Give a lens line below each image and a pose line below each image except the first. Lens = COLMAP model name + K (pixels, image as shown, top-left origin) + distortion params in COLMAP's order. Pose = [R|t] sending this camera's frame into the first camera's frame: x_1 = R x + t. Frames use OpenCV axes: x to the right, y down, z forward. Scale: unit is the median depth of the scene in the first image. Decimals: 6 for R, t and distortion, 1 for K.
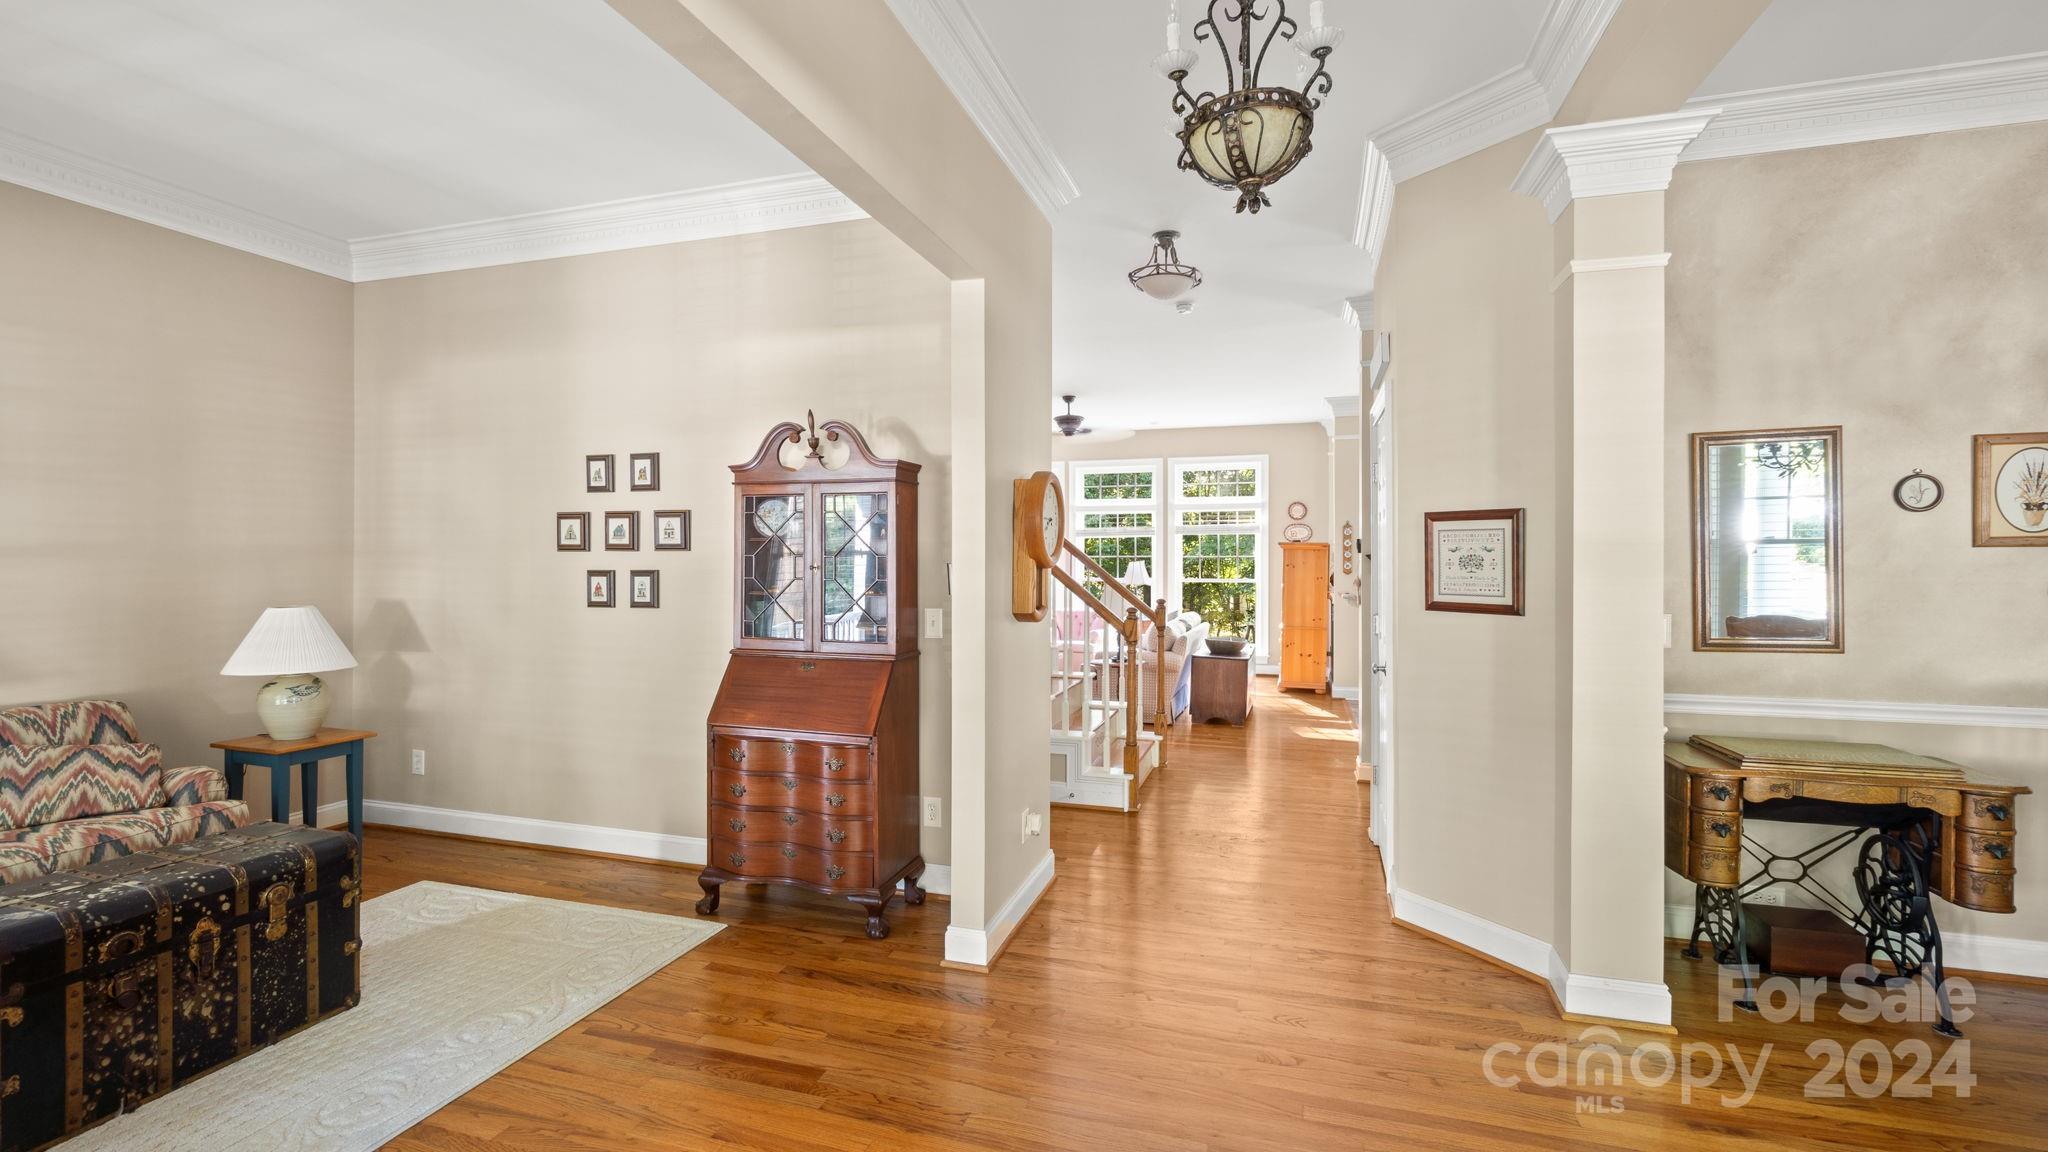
lens RADIAL K [[881.9, 0, 1014.8], [0, 881.9, 563.3], [0, 0, 1]] dist [-0.001898, 0.000411]
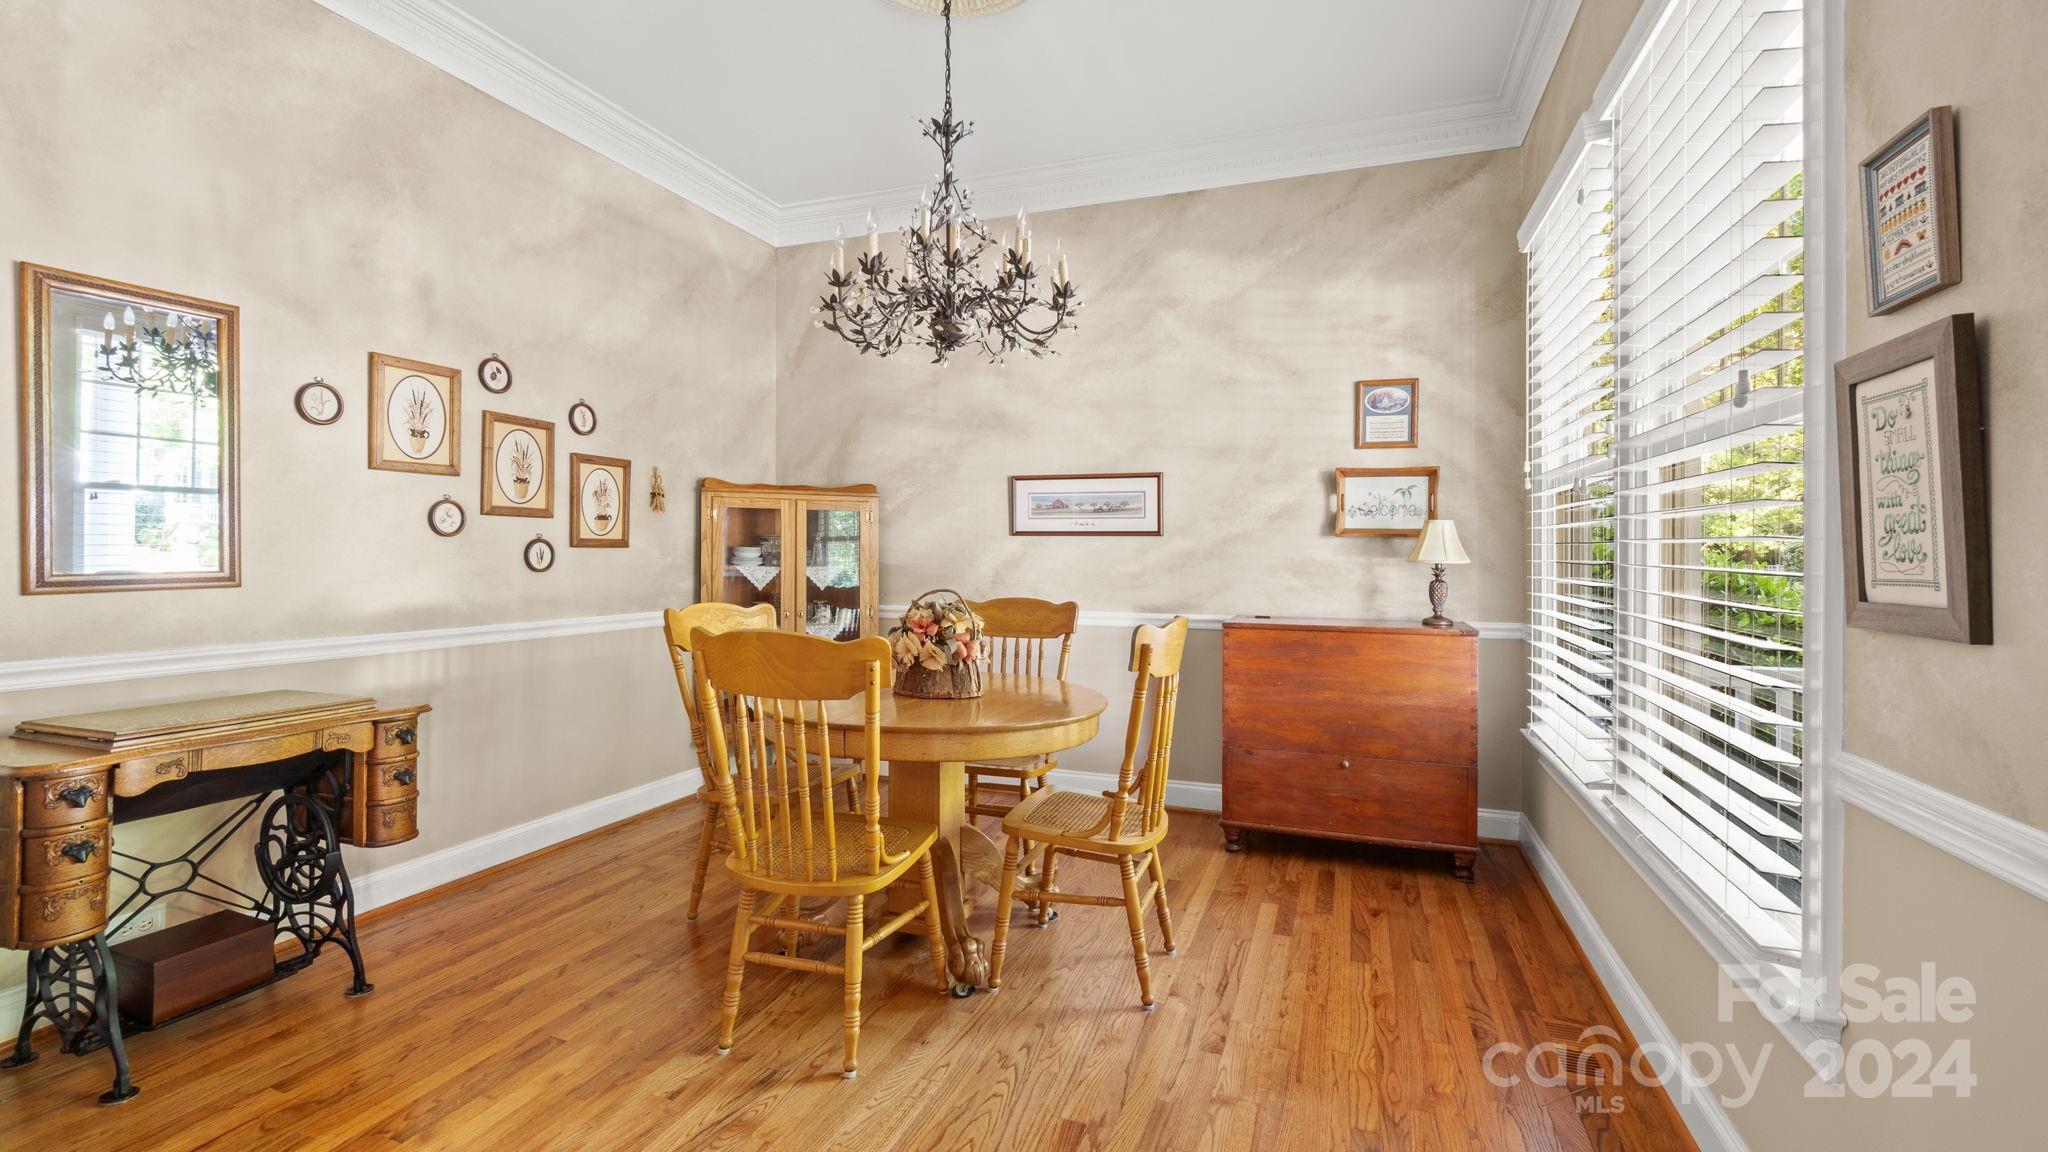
lens RADIAL K [[881.9, 0, 1014.8], [0, 881.9, 563.3], [0, 0, 1]] dist [-0.001898, 0.000411]
pose [[0.050396, -0.005725, 0.998713, 0.174202], [-0.007629, 0.999952, 0.006117, 0.074225], [-0.998700, -0.007927, 0.050350, 0.258616]]
